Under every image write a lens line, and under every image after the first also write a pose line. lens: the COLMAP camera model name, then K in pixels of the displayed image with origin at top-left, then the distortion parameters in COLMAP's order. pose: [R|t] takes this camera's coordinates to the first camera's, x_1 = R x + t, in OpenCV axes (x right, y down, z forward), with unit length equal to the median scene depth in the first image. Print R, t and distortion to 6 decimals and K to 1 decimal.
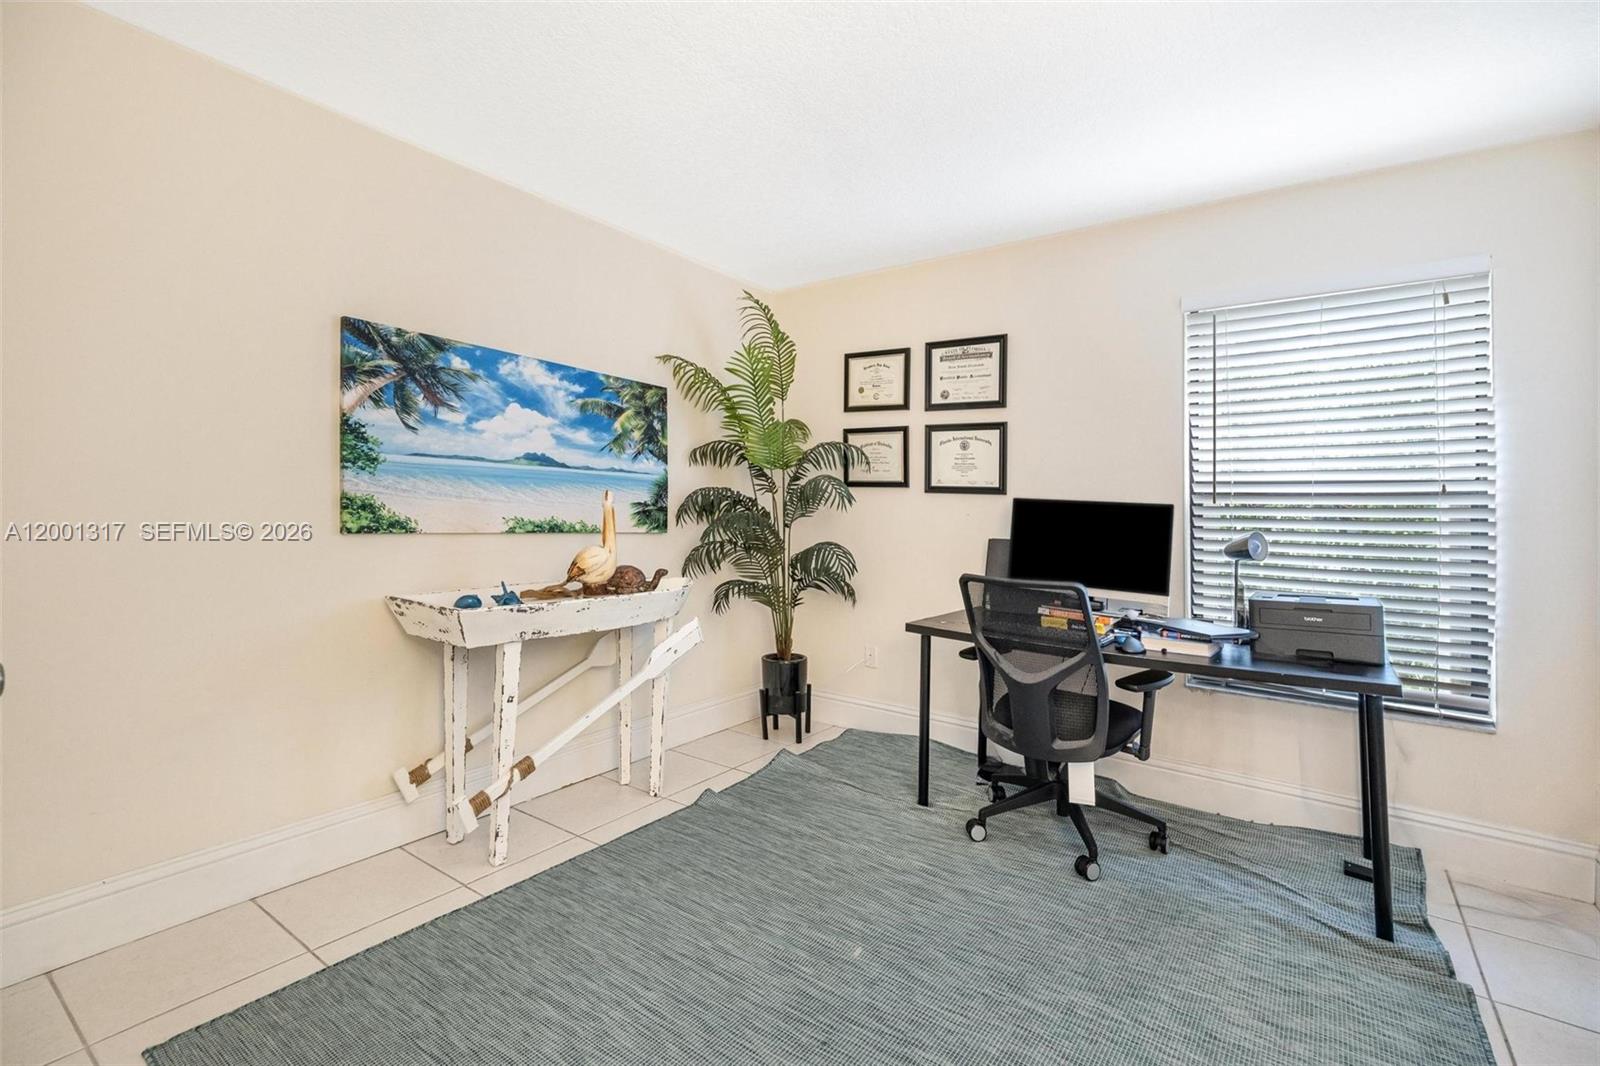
lens RADIAL K [[718.3, 0, 799.2], [0, 718.3, 506.6], [0, 0, 1]] dist [0.025931, -0.000373]
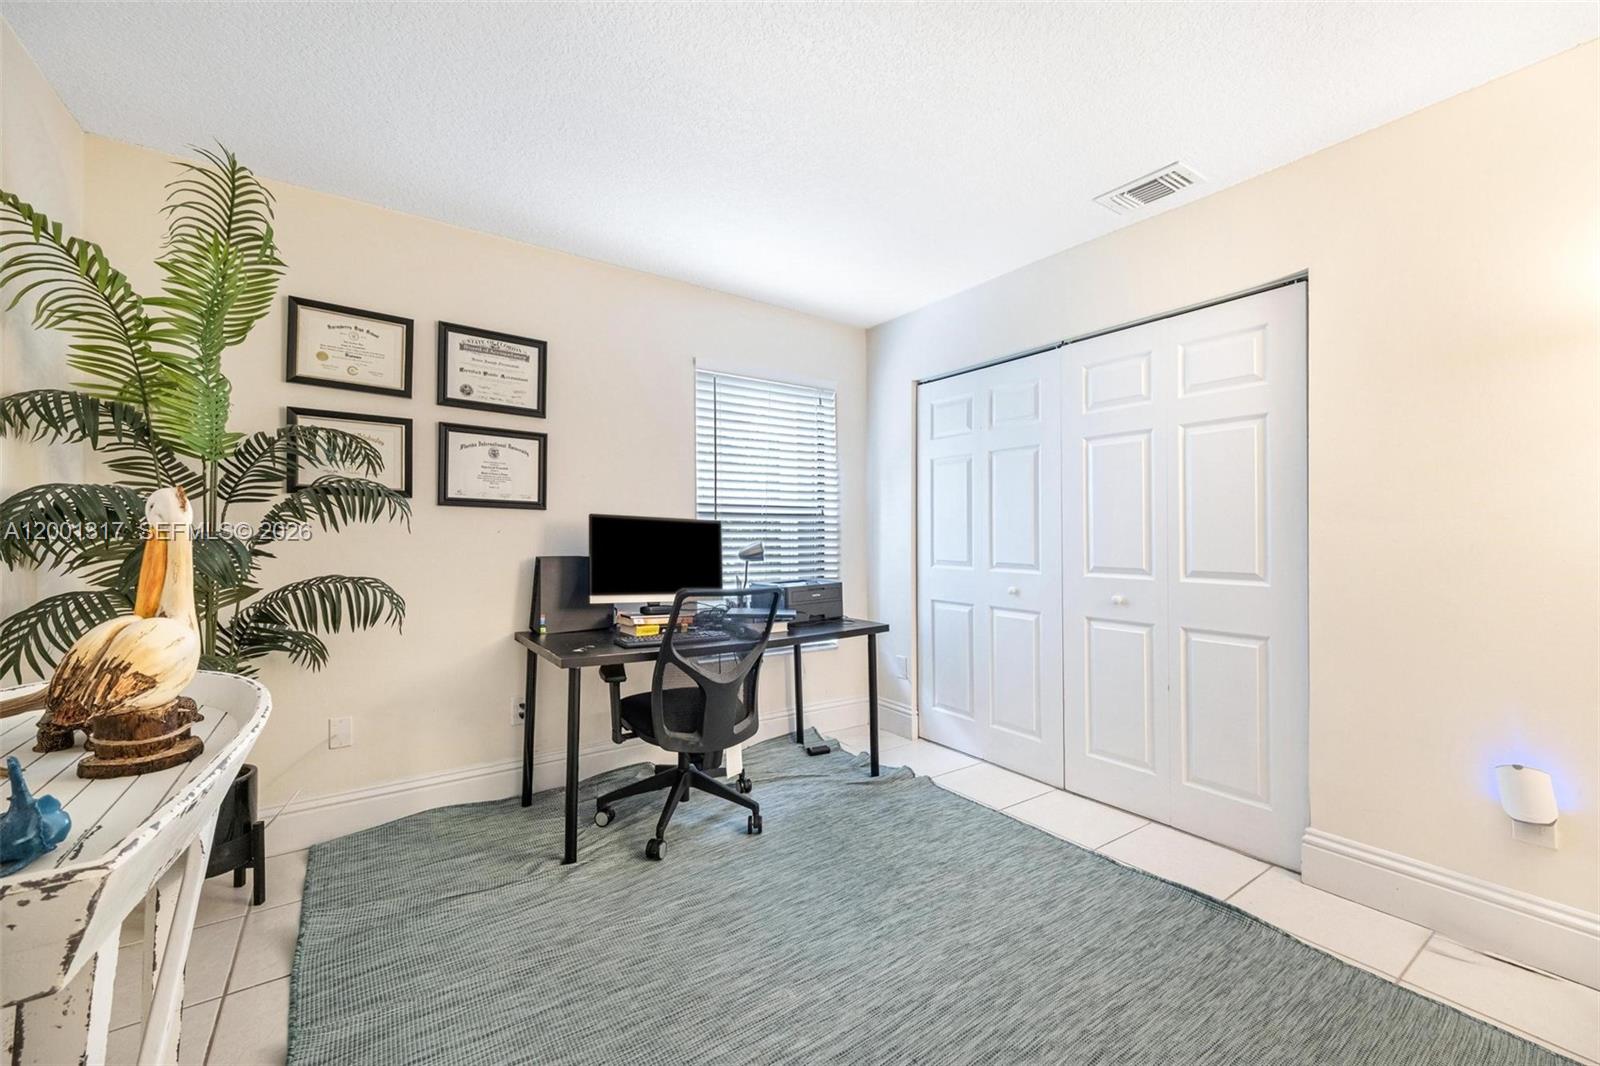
lens RADIAL K [[645.9, 0, 798.4], [0, 645.9, 517.3], [0, 0, 1]] dist [0.025744, -0.000181]
pose [[0.333119, 0.005502, 0.942869, -0.409189], [-0.002674, 0.999984, -0.004890, -0.003304], [-0.942881, -0.000892, 0.333129, 0.396899]]
